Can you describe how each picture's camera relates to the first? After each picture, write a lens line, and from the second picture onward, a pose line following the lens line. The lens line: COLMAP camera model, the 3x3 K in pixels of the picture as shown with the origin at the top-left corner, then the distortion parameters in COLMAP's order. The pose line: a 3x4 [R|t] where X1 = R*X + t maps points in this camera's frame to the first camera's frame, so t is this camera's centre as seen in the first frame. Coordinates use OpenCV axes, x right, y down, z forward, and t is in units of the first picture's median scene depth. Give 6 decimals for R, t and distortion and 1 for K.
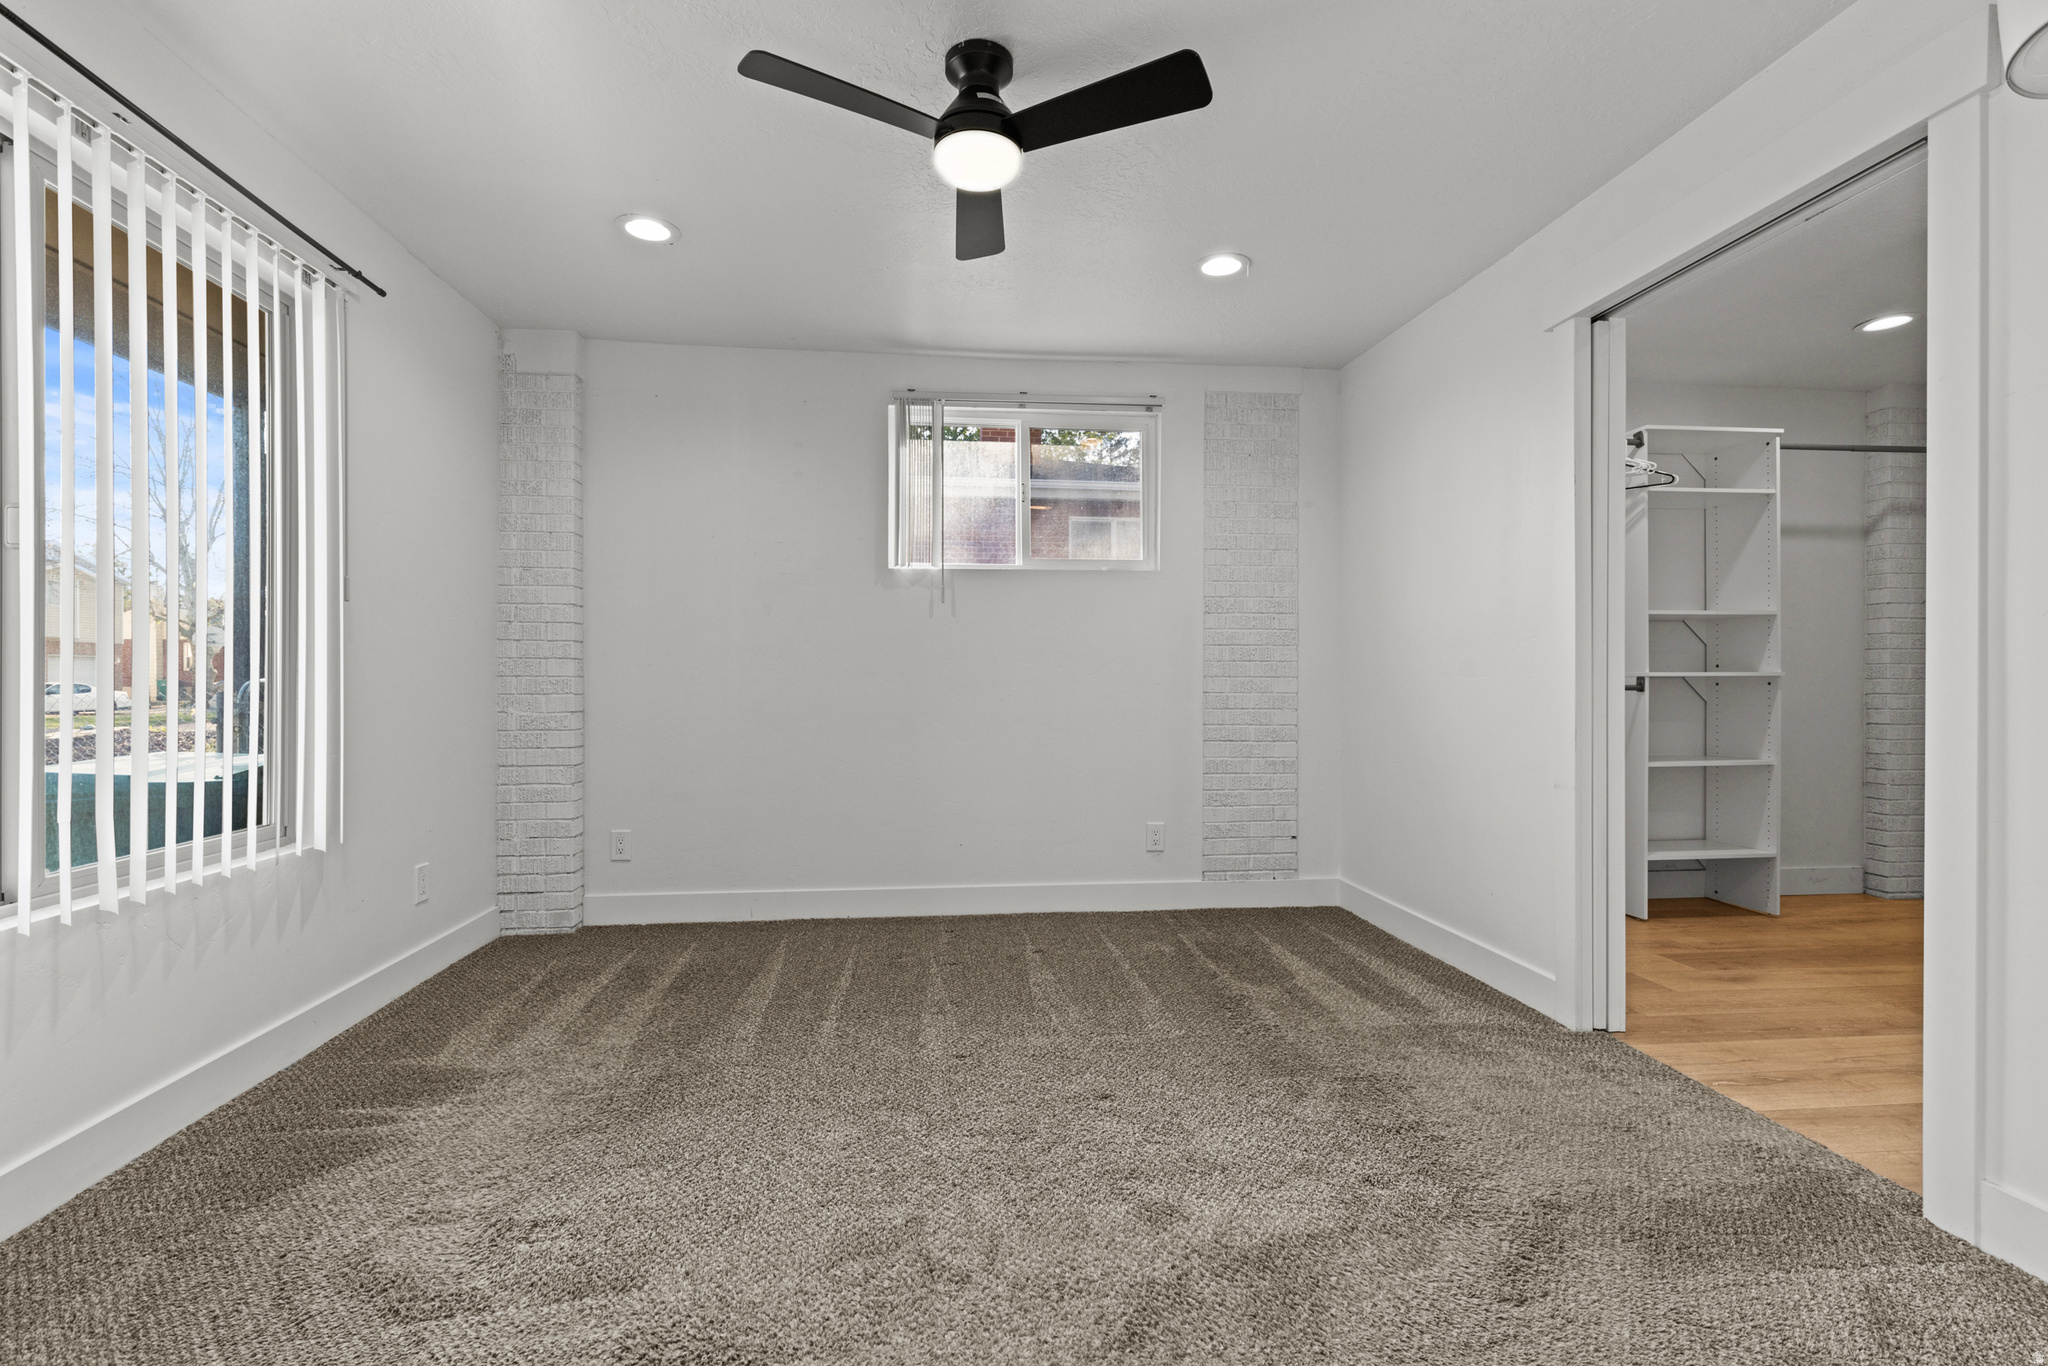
lens RADIAL K [[909.9, 0, 1010.3], [0, 909.9, 687.8], [0, 0, 1]] dist [0.008164, -0.001521]
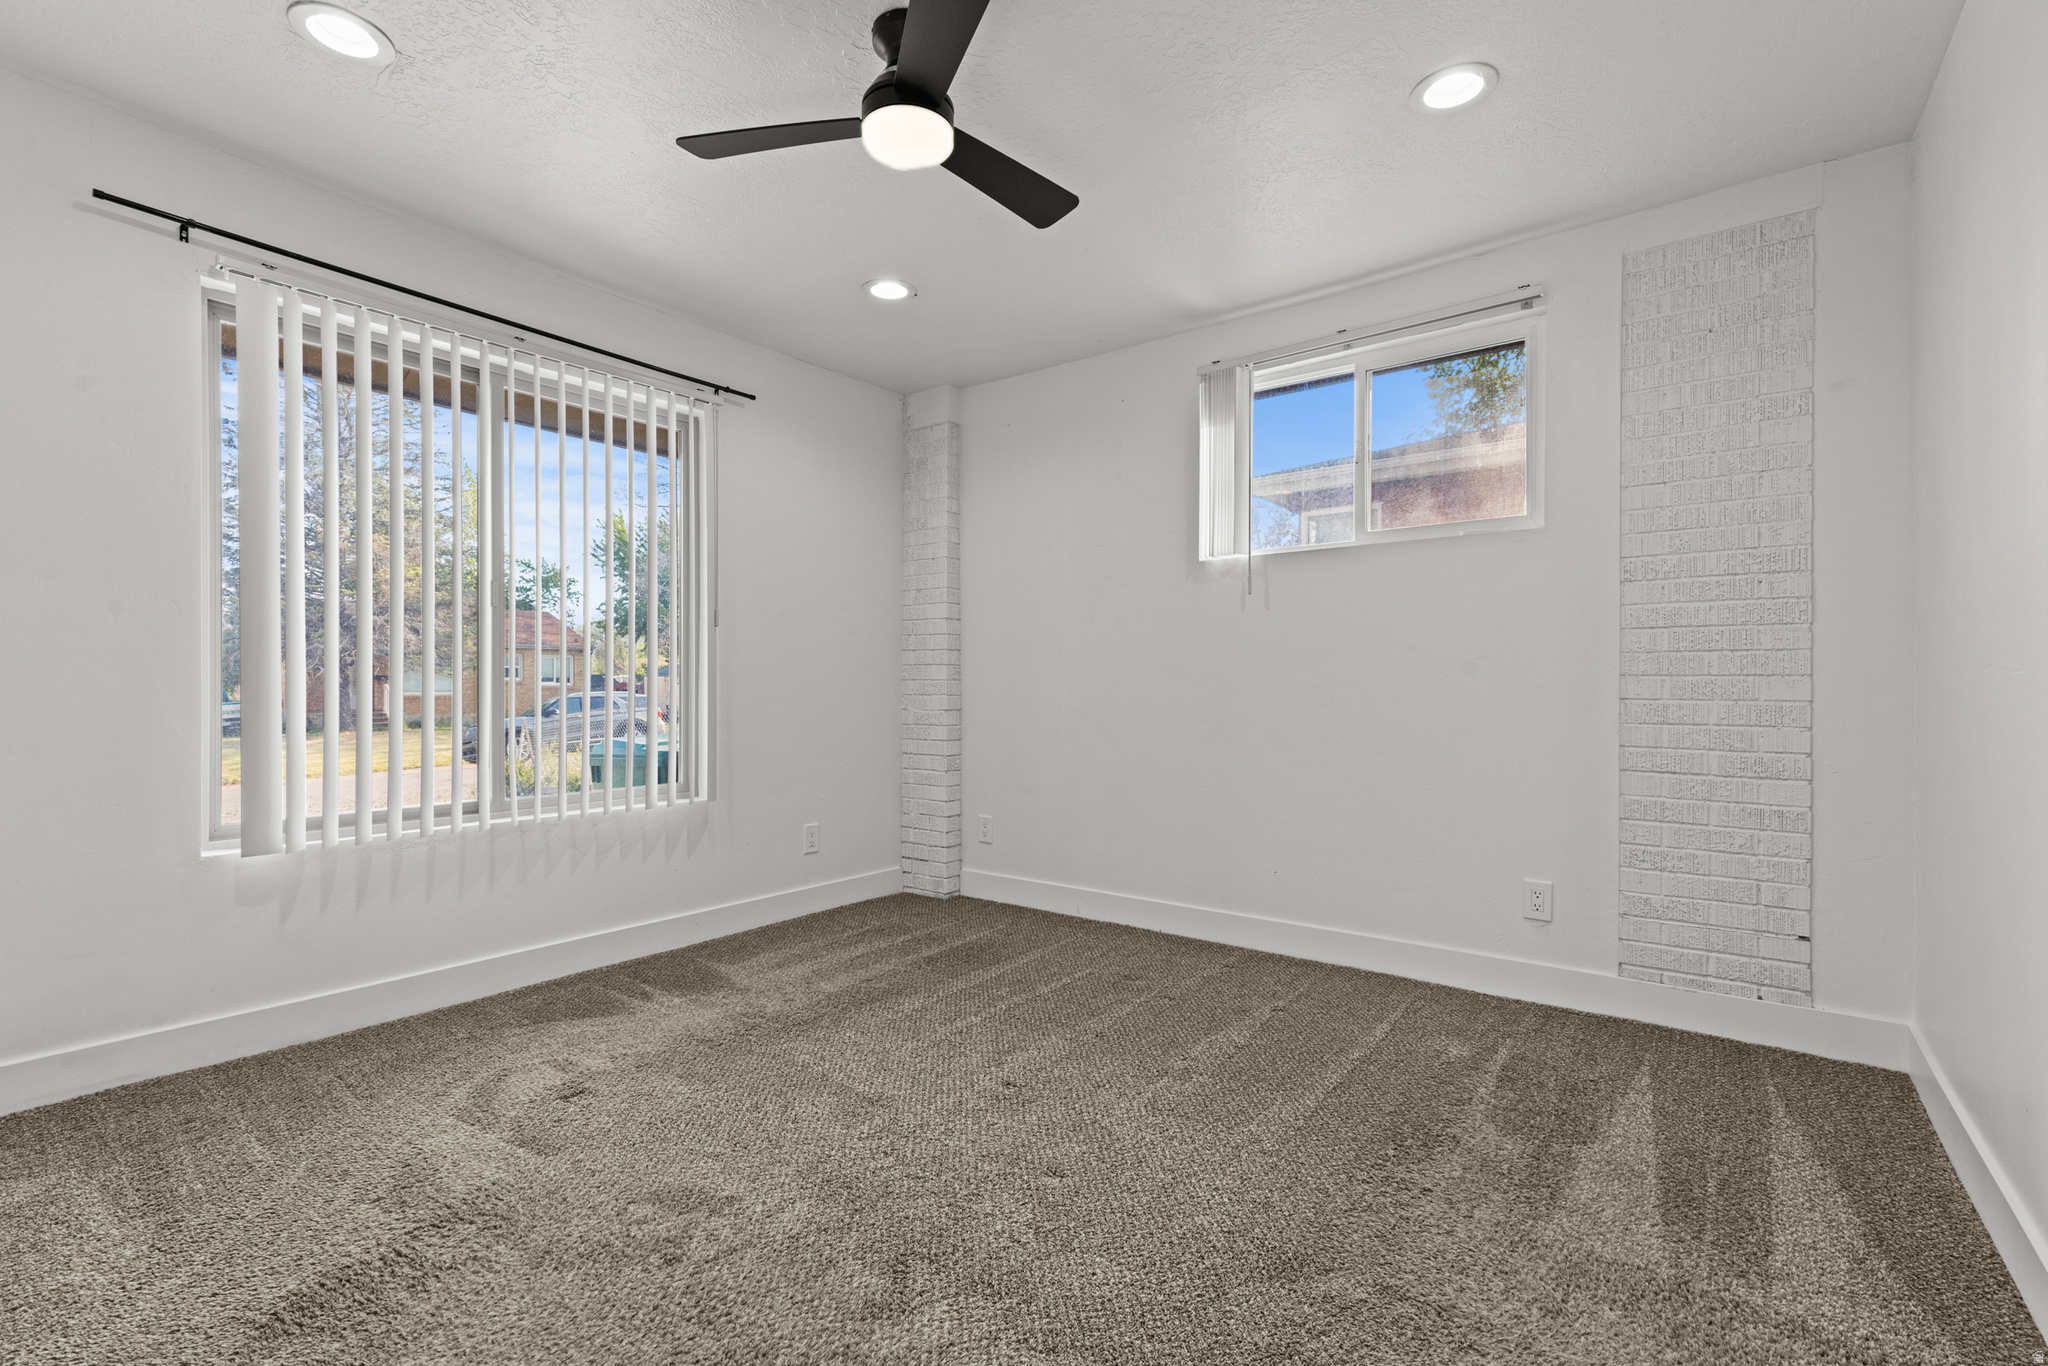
lens RADIAL K [[909.9, 0, 1010.3], [0, 909.9, 687.8], [0, 0, 1]] dist [0.008164, -0.001521]
pose [[0.724384, 0.000913, -0.689396, 0.426873], [-0.003927, 0.999988, -0.002802, 0.000842], [0.689386, 0.004737, 0.724379, 0.233825]]
